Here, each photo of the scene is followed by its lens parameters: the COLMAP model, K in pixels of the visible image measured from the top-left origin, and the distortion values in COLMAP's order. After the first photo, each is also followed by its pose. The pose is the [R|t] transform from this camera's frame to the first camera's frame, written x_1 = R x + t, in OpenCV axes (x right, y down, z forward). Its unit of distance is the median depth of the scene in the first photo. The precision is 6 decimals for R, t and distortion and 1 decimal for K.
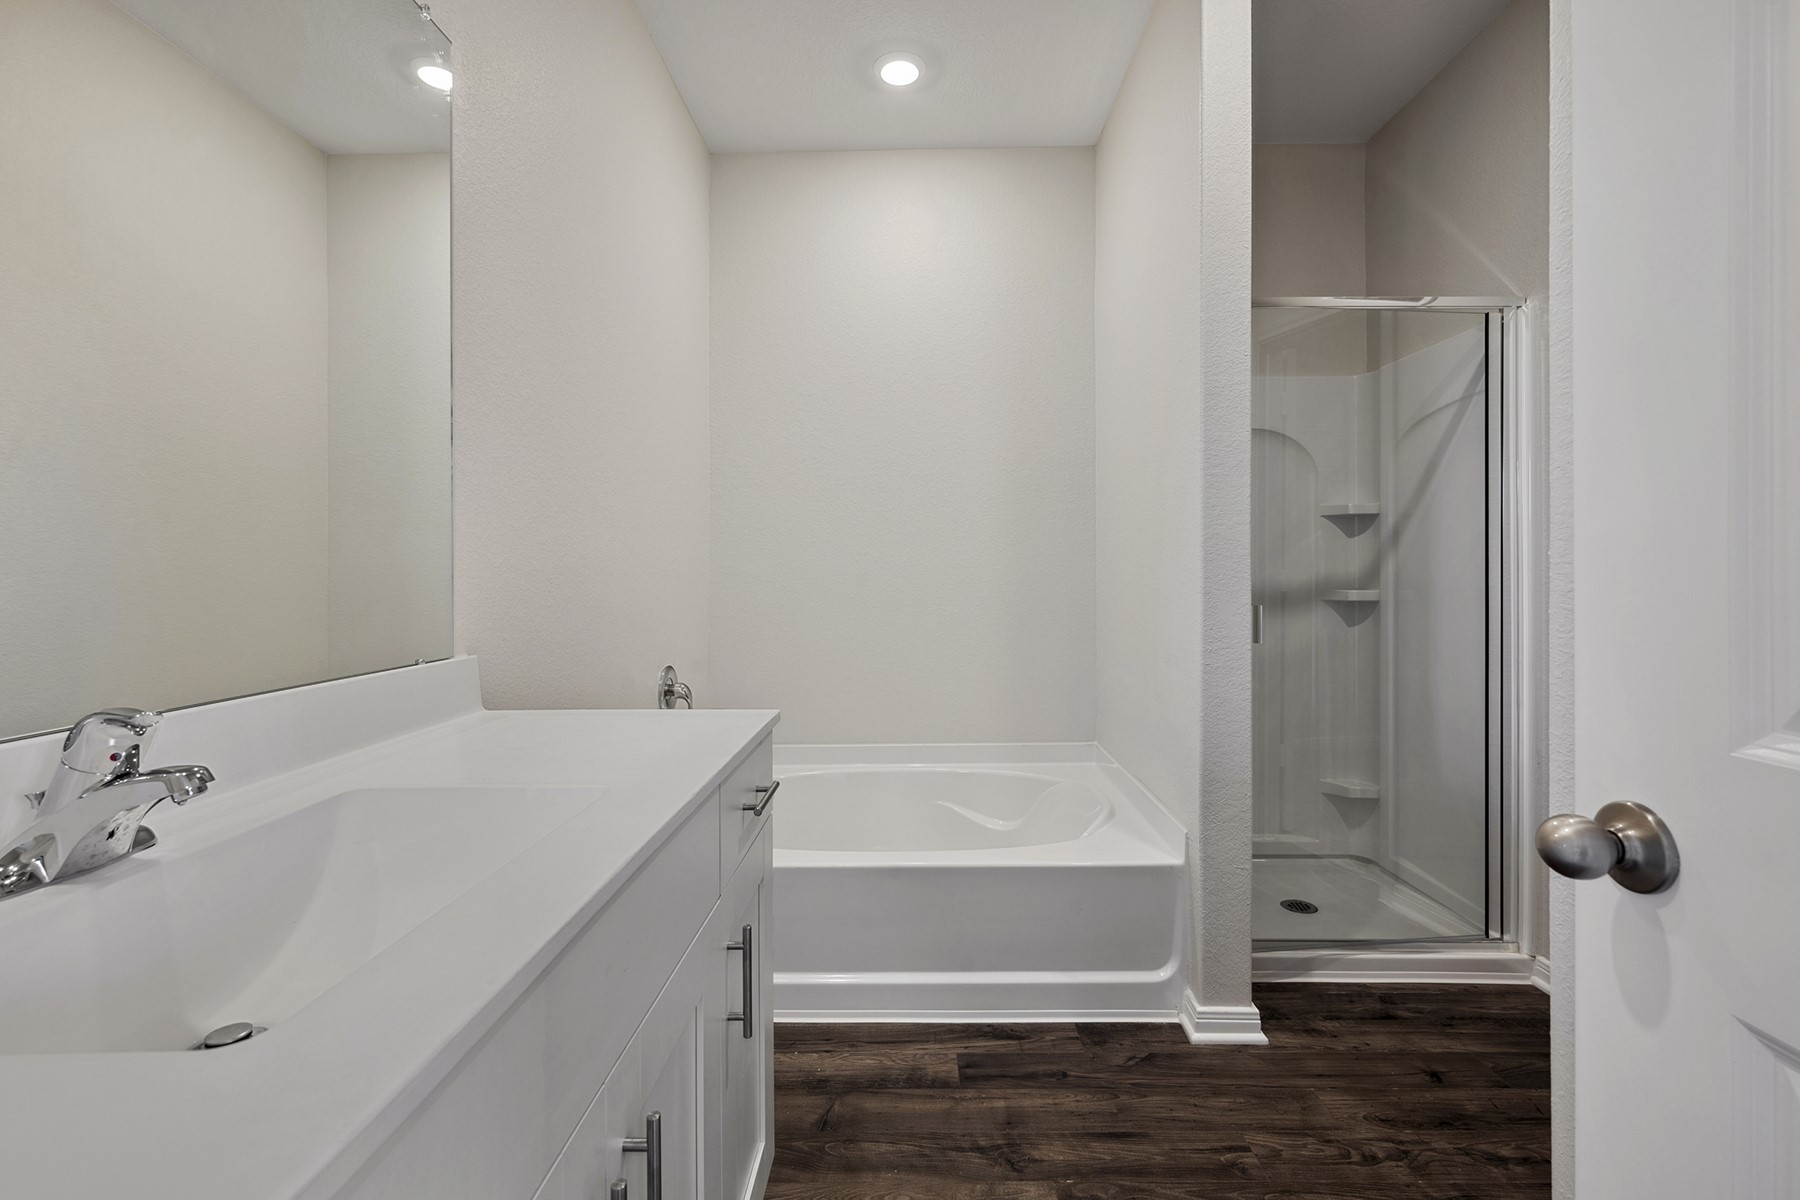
lens RADIAL K [[818.4, 0, 902.5], [0, 818.4, 573.1], [0, 0, 1]] dist [0.001360, 0.000581]
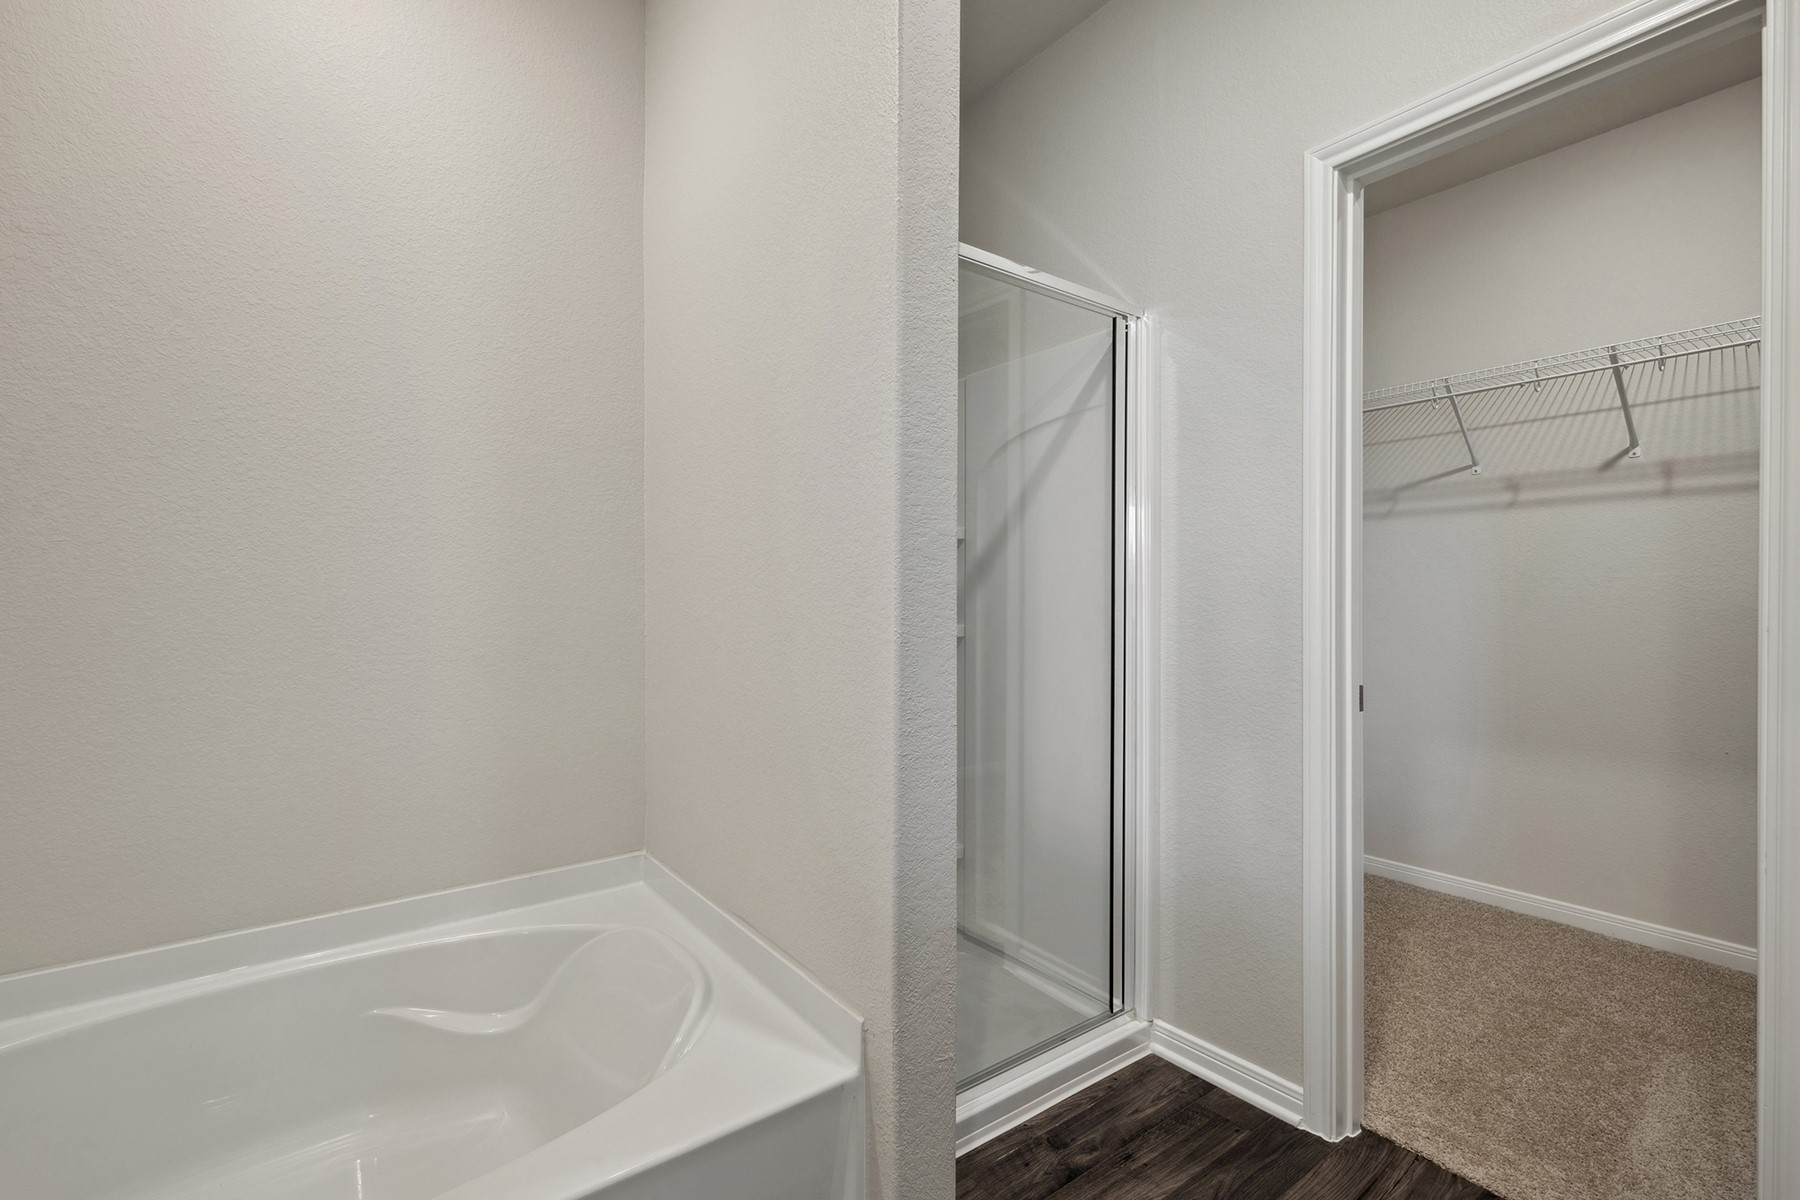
lens RADIAL K [[797.5, 0, 900.0], [0, 797.5, 600.0], [0, 0, 1]] dist [0.002074, 0.000149]
pose [[0.792893, 0.001096, 0.609359, -0.004841], [-0.000322, 0.999999, -0.001380, -0.006862], [-0.609360, 0.000898, 0.792893, 0.477181]]
